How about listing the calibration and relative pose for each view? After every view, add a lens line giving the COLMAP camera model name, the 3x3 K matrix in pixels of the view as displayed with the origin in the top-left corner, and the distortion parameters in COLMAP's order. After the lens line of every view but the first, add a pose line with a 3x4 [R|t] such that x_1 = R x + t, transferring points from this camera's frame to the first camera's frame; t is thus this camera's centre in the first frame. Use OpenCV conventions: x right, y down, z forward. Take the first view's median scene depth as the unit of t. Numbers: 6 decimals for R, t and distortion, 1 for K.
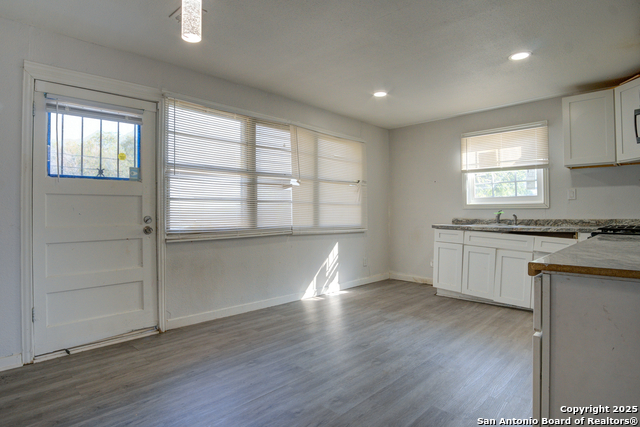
lens RADIAL K [[359.8, 0, 315.1], [0, 359.8, 212.6], [0, 0, 1]] dist [-0.048214, 0.004182]
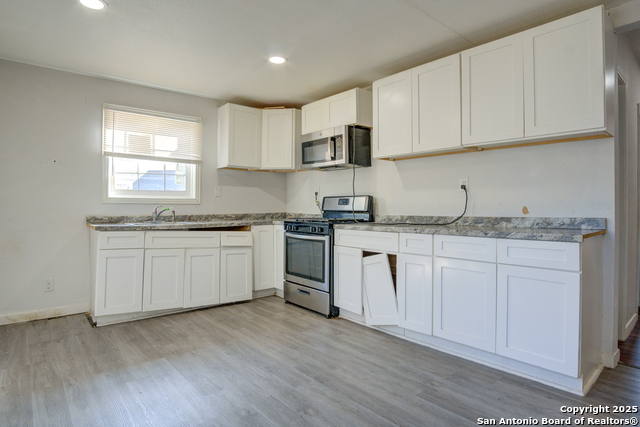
lens RADIAL K [[359.8, 0, 316.1], [0, 359.8, 208.4], [0, 0, 1]] dist [-0.048214, 0.004182]
pose [[0.070315, 0.000617, 0.997525, -0.344950], [-0.000785, 1.000000, -0.000563, 0.000645], [-0.997525, -0.000743, 0.070315, 0.582251]]
